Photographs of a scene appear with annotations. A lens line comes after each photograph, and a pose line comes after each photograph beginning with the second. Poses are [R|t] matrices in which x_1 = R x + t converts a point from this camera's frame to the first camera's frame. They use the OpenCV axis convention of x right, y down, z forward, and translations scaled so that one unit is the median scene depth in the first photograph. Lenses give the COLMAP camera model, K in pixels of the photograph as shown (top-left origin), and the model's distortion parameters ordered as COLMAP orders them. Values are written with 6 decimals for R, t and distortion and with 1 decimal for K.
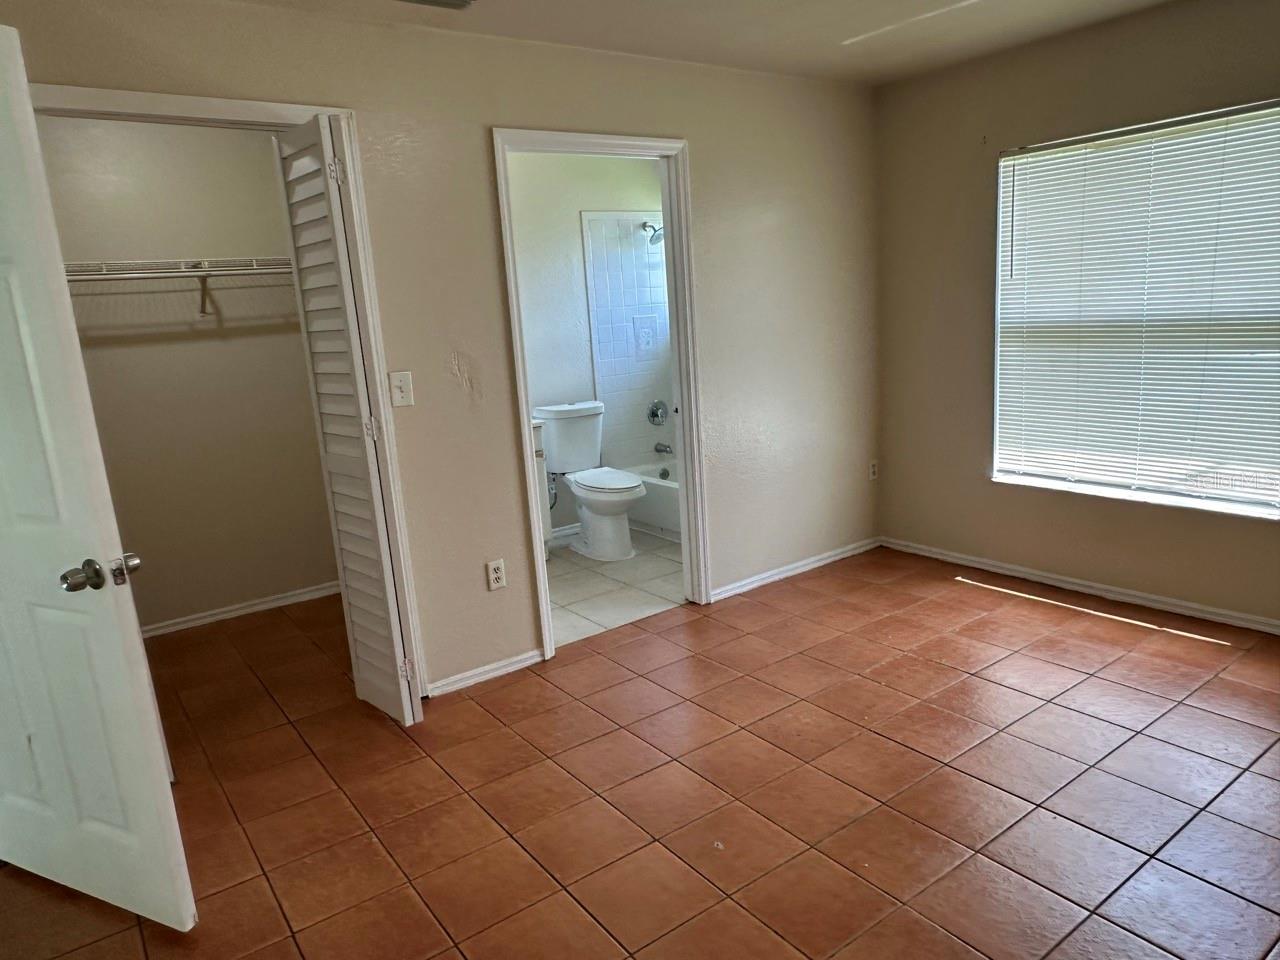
lens RADIAL K [[847.5, 0, 643.6], [0, 847.5, 488.6], [0, 0, 1]] dist [-0.002989, -0.001450]
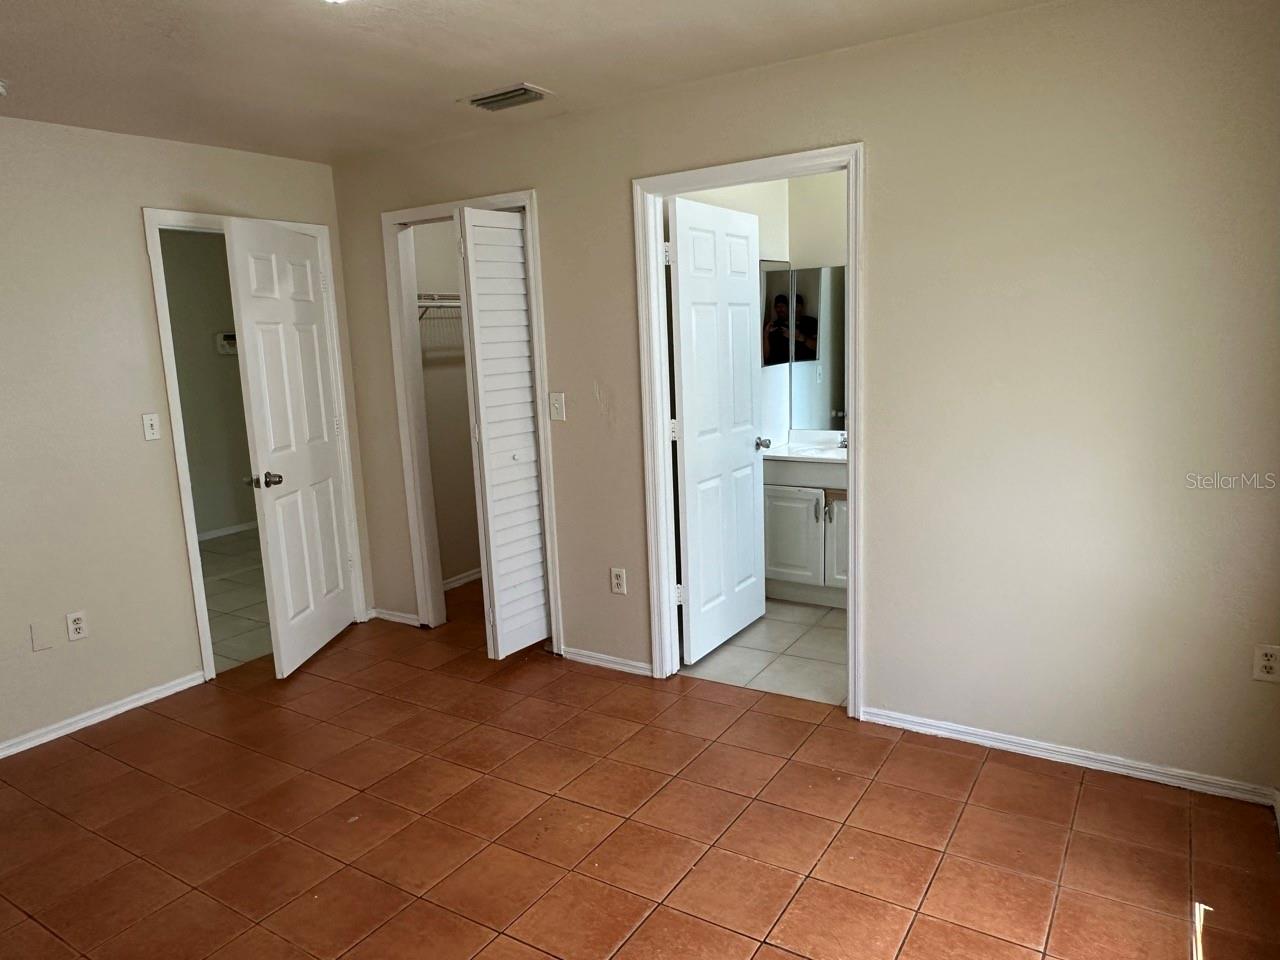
lens RADIAL K [[847.5, 0, 643.6], [0, 847.5, 488.6], [0, 0, 1]] dist [-0.002989, -0.001450]
pose [[0.360029, 0.212432, -0.908434, 0.620406], [-0.185033, 0.970647, 0.153648, -0.145546], [0.914408, 0.112772, 0.388768, 0.438289]]
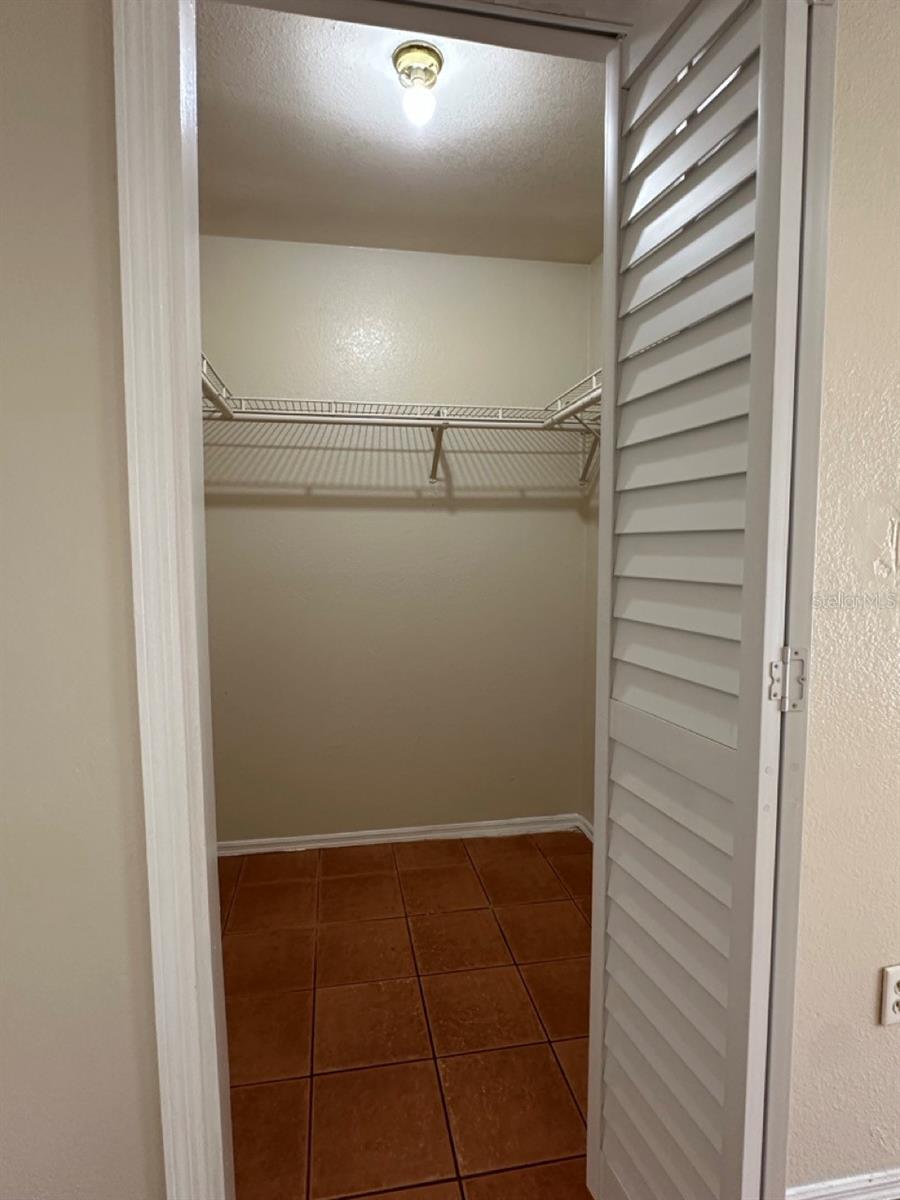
lens RADIAL K [[628.4, 0, 450.0], [0, 628.4, 600.0], [0, 0, 1]] dist [-0.004130, -0.000754]
pose [[0.899371, 0.100571, -0.425462, -0.204939], [-0.148909, 0.985459, -0.081828, -0.036727], [0.411046, 0.136949, 0.901269, 0.415223]]
